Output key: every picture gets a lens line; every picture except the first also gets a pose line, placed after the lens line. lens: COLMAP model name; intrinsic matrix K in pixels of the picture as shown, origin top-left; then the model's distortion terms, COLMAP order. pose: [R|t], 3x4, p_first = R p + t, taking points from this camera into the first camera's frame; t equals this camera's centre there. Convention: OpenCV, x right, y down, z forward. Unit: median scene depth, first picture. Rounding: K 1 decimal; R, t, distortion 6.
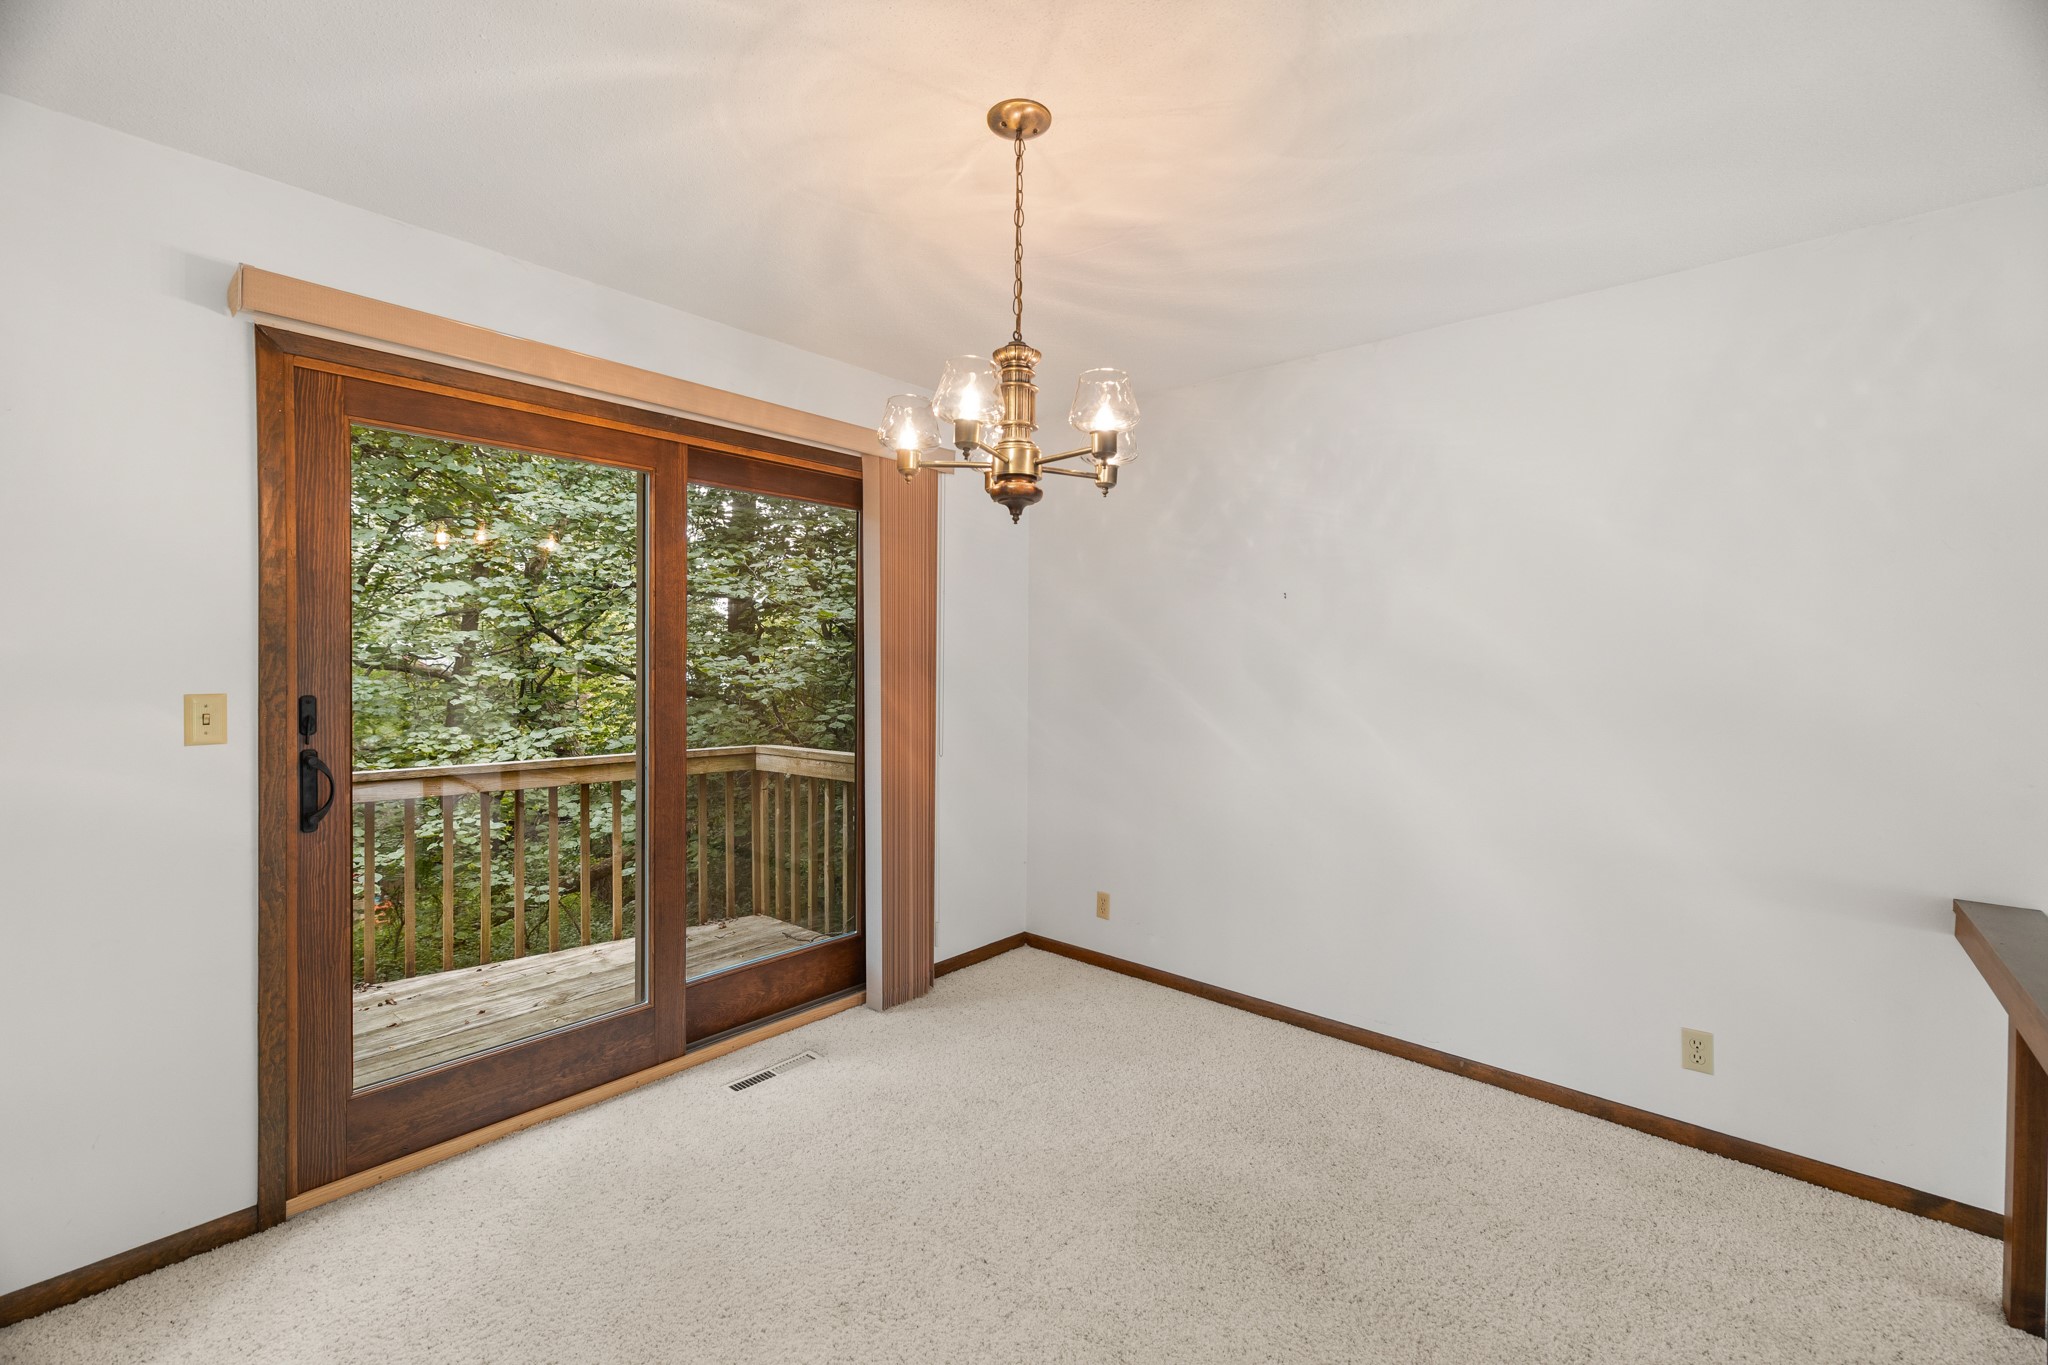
lens RADIAL K [[875.9, 0, 1021.0], [0, 875.9, 666.5], [0, 0, 1]] dist [-0.004973, 0.000369]
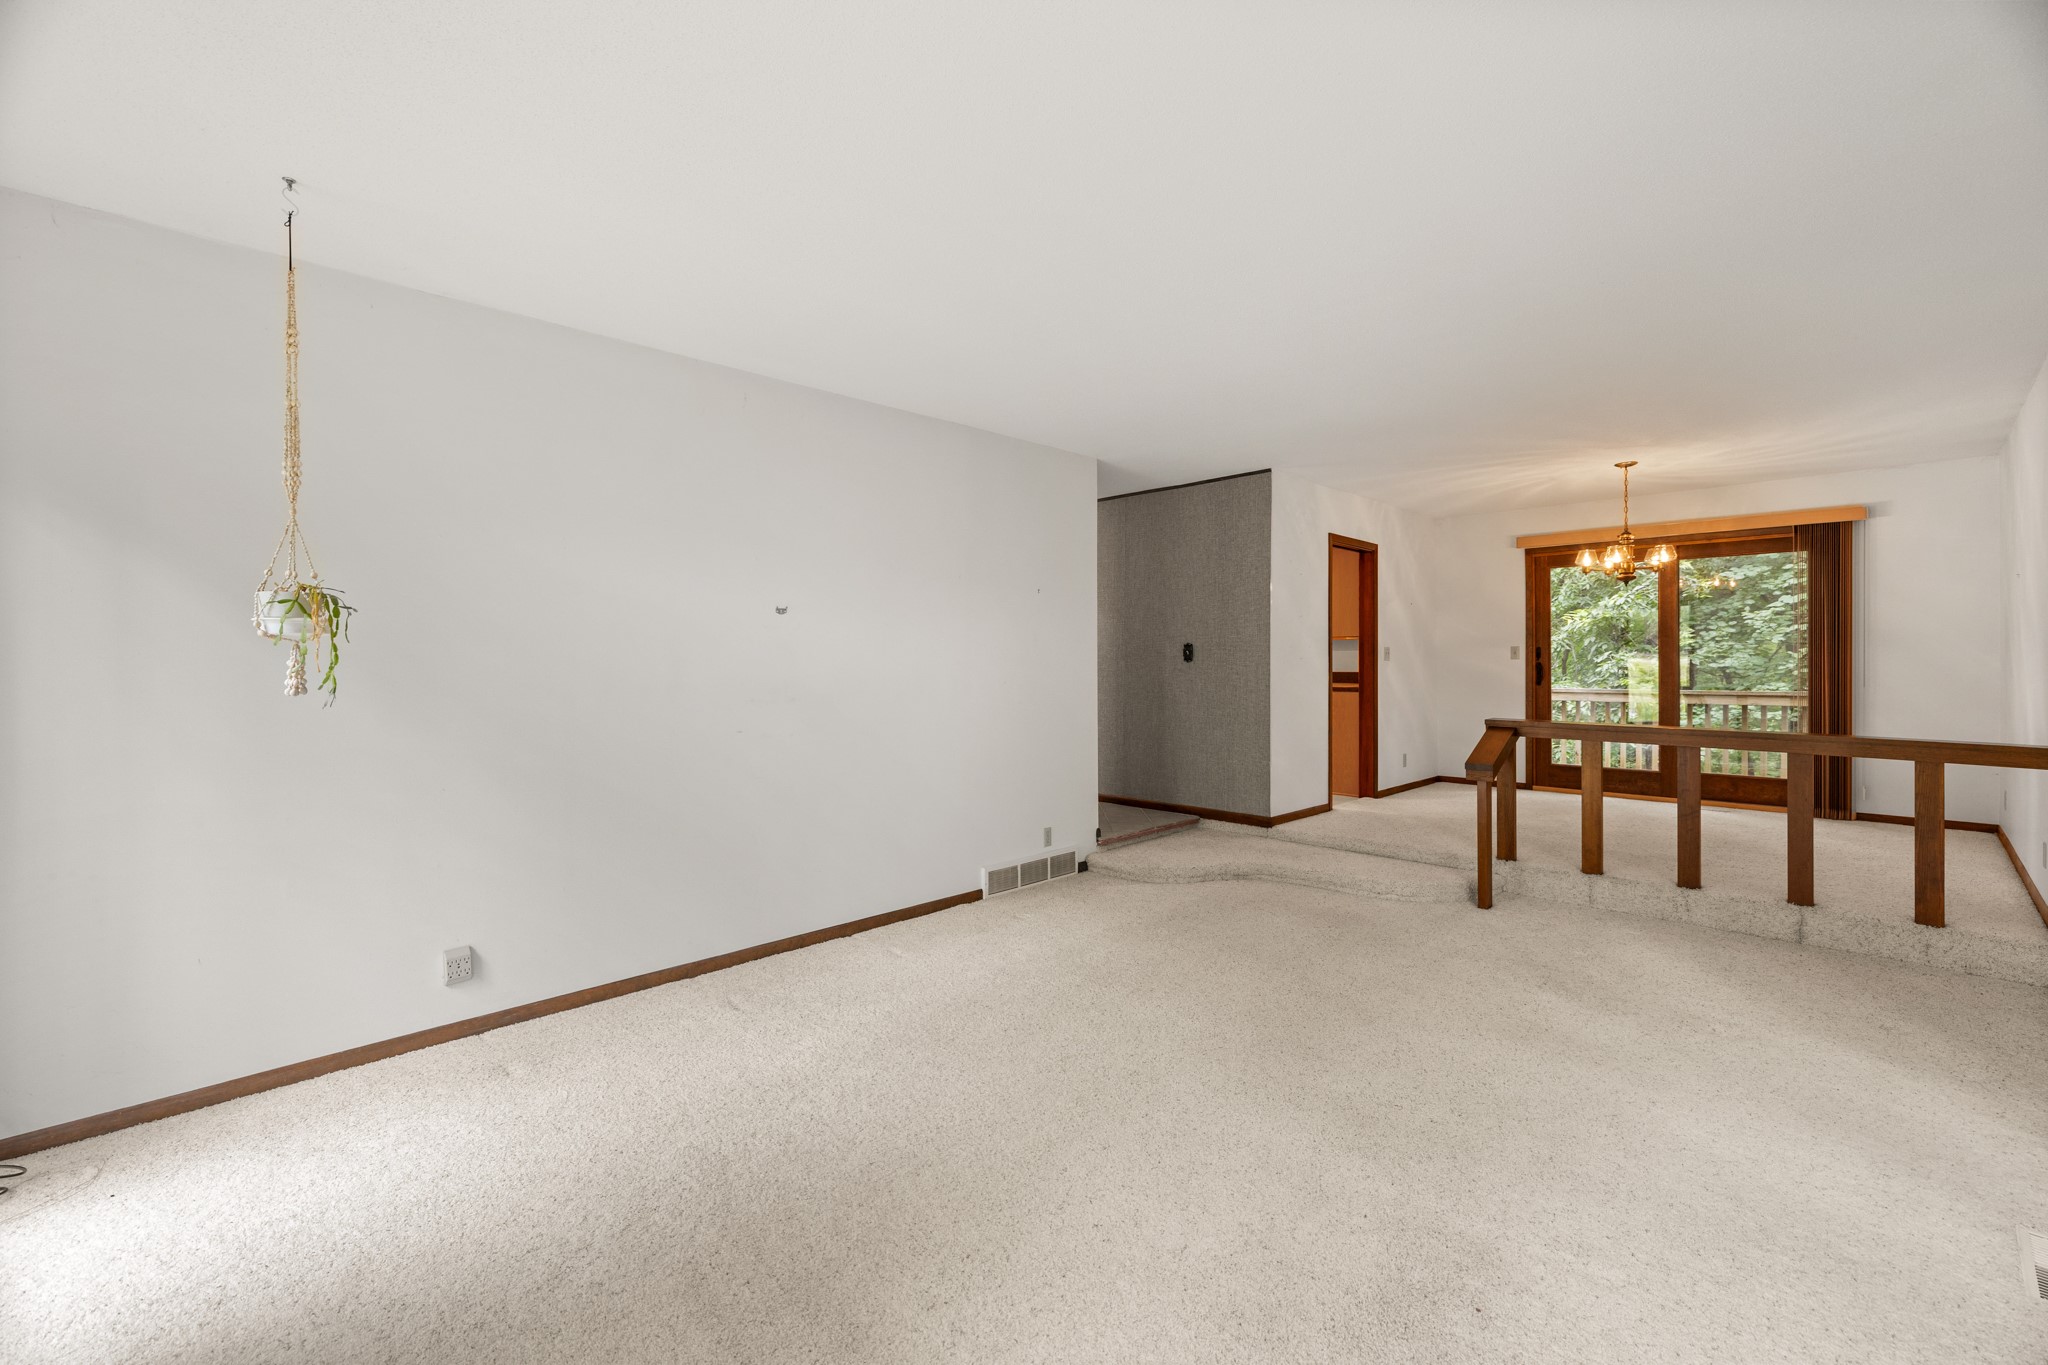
lens RADIAL K [[875.9, 0, 1021.3], [0, 875.9, 677.2], [0, 0, 1]] dist [-0.004973, 0.000369]
pose [[-0.067640, 0.023162, -0.997441, 2.992687], [0.001903, 0.999732, 0.023086, 0.071632], [0.997708, -0.000336, -0.067666, -0.901326]]
